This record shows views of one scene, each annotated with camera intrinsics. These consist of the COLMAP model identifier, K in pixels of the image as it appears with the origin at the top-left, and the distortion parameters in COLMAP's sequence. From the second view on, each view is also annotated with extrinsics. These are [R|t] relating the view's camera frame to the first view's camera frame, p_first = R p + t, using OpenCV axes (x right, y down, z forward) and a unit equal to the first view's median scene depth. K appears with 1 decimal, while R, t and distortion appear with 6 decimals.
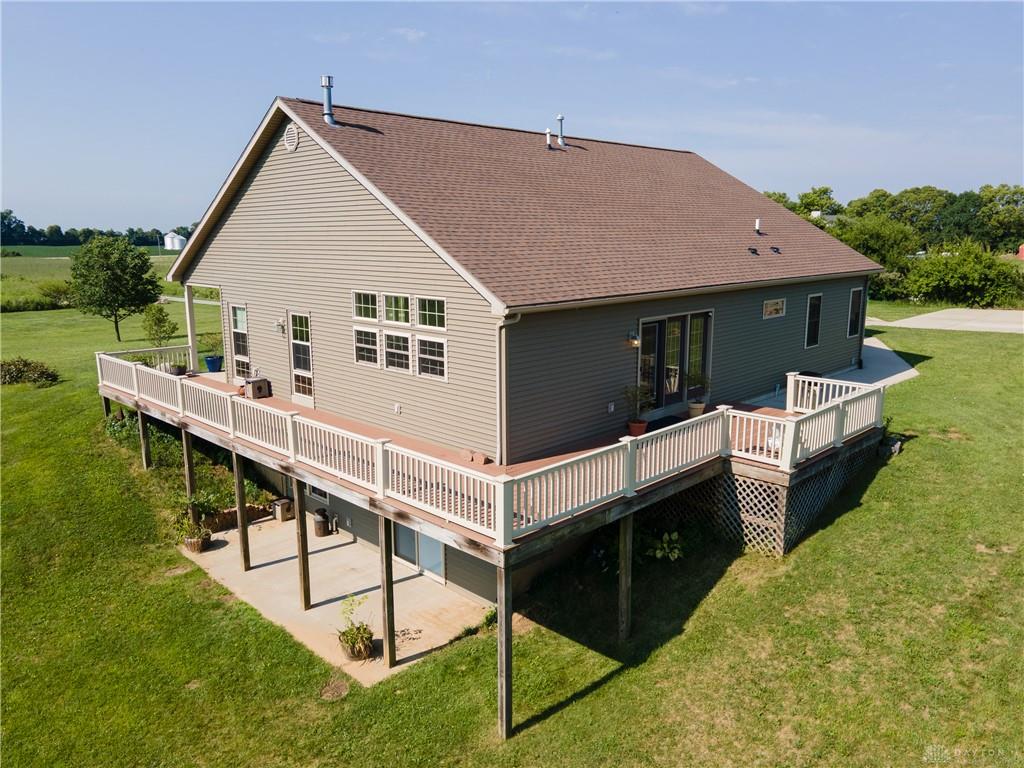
lens RADIAL K [[738.1, 0, 510.4], [0, 738.1, 384.4], [0, 0, 1]] dist [0.034571, 0.012814]
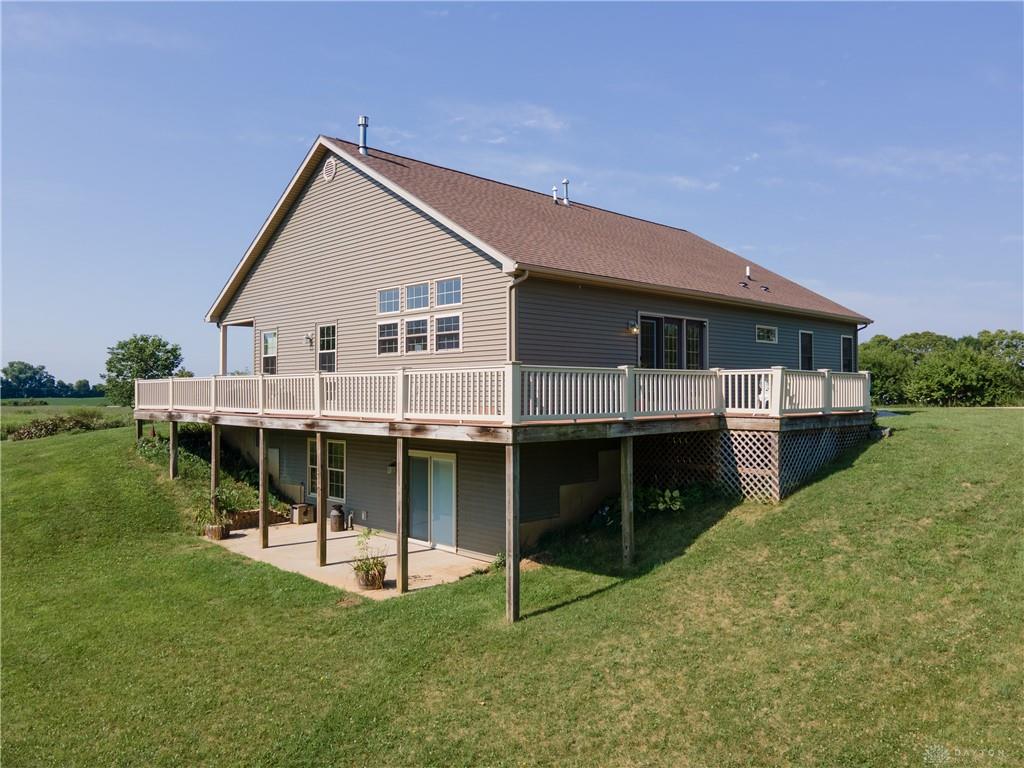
lens RADIAL K [[738.1, 0, 510.1], [0, 738.1, 384.3], [0, 0, 1]] dist [0.034571, 0.012814]
pose [[0.999847, 0.001921, -0.017411, 0.005180], [-0.005398, 0.979384, -0.201936, 0.274294], [0.016664, 0.201999, 0.979244, -0.061581]]
